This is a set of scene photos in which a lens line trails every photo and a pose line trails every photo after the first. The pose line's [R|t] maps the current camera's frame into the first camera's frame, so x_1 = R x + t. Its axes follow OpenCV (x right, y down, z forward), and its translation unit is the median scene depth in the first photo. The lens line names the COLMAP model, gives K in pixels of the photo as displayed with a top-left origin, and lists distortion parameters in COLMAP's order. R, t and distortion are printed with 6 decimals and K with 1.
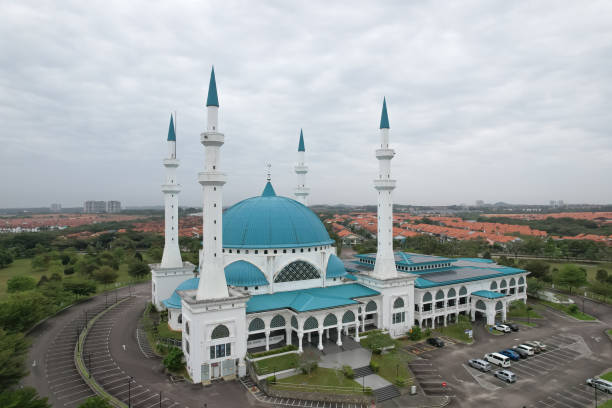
lens RADIAL K [[398.4, 0, 306.0], [0, 398.4, 204.0], [0, 0, 1]] dist [-0.063040, 0.079340]
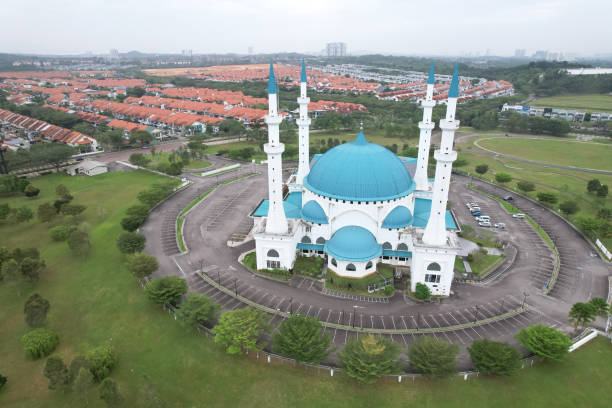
lens RADIAL K [[390.2, 0, 307.8], [0, 390.2, 207.4], [0, 0, 1]] dist [-0.081628, 0.074242]
pose [[0.642569, -0.280195, 0.713159, -0.961124], [-0.012352, 0.926831, 0.375275, -0.245894], [-0.766128, -0.249949, 0.592092, 0.377808]]
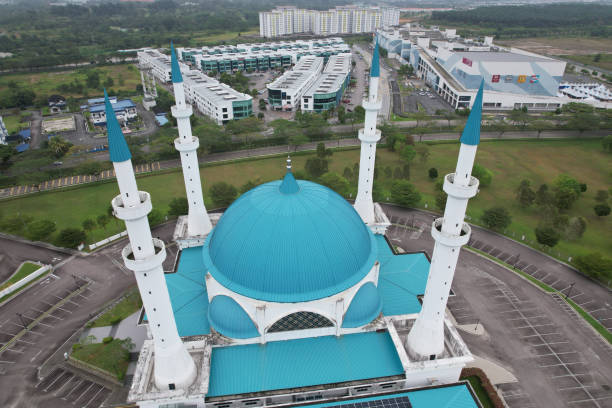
lens RADIAL K [[383.6, 0, 307.0], [0, 383.6, 204.9], [0, 0, 1]] dist [0.000038, 0.067976]
pose [[0.377701, -0.447673, 0.810512, -0.610465], [-0.016100, 0.872044, 0.489162, -0.311973], [-0.925788, -0.197806, 0.322165, 0.683976]]
